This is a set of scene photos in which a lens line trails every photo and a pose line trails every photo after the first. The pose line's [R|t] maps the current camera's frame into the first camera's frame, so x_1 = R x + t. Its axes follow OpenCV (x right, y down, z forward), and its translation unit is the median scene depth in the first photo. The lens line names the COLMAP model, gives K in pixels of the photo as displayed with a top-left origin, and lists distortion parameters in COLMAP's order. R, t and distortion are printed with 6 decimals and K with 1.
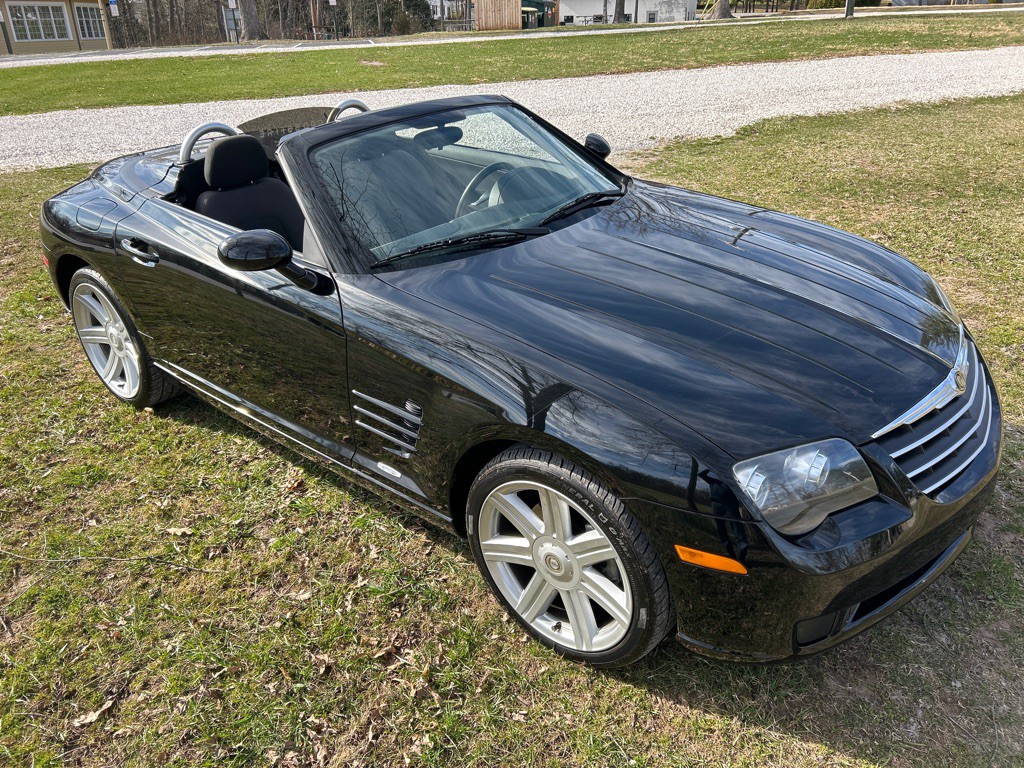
lens RADIAL K [[754.2, 0, 512.0], [0, 754.2, 384.0], [0, 0, 1]] dist [0.053675, -0.054214]
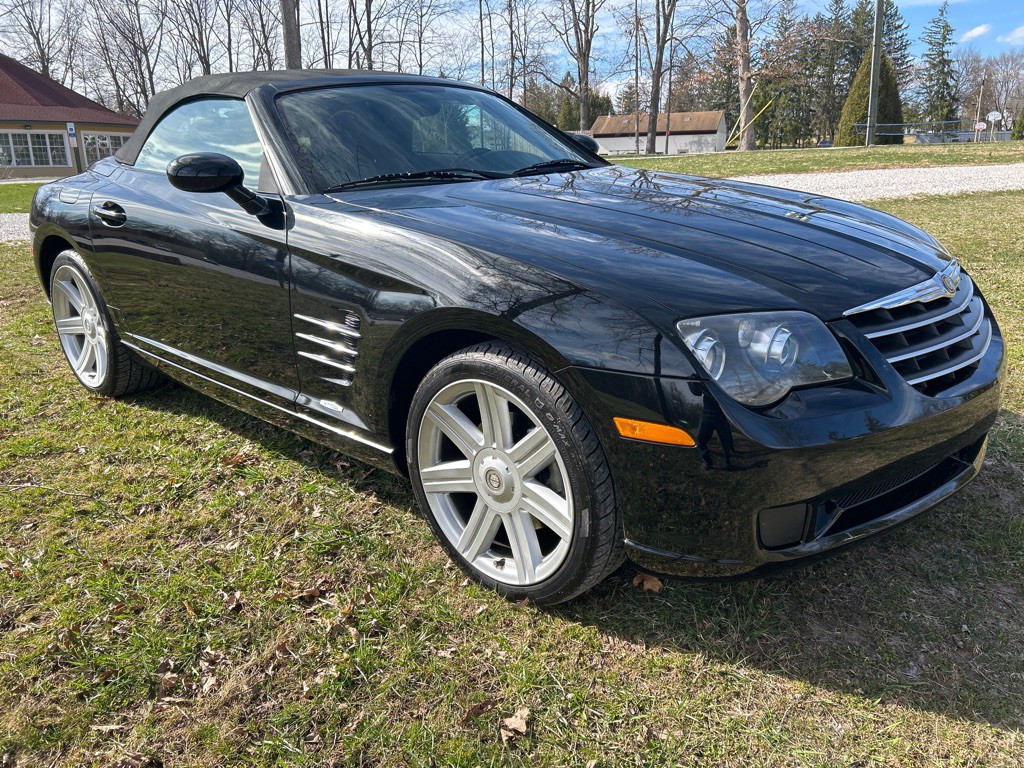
lens RADIAL K [[755.4, 0, 517.7], [0, 755.4, 385.6], [0, 0, 1]] dist [0.048058, -0.047054]
pose [[0.999038, 0.016365, -0.040681, 0.112612], [-0.022644, 0.987011, -0.159051, 0.256925], [0.037550, 0.159819, 0.986432, 0.104671]]
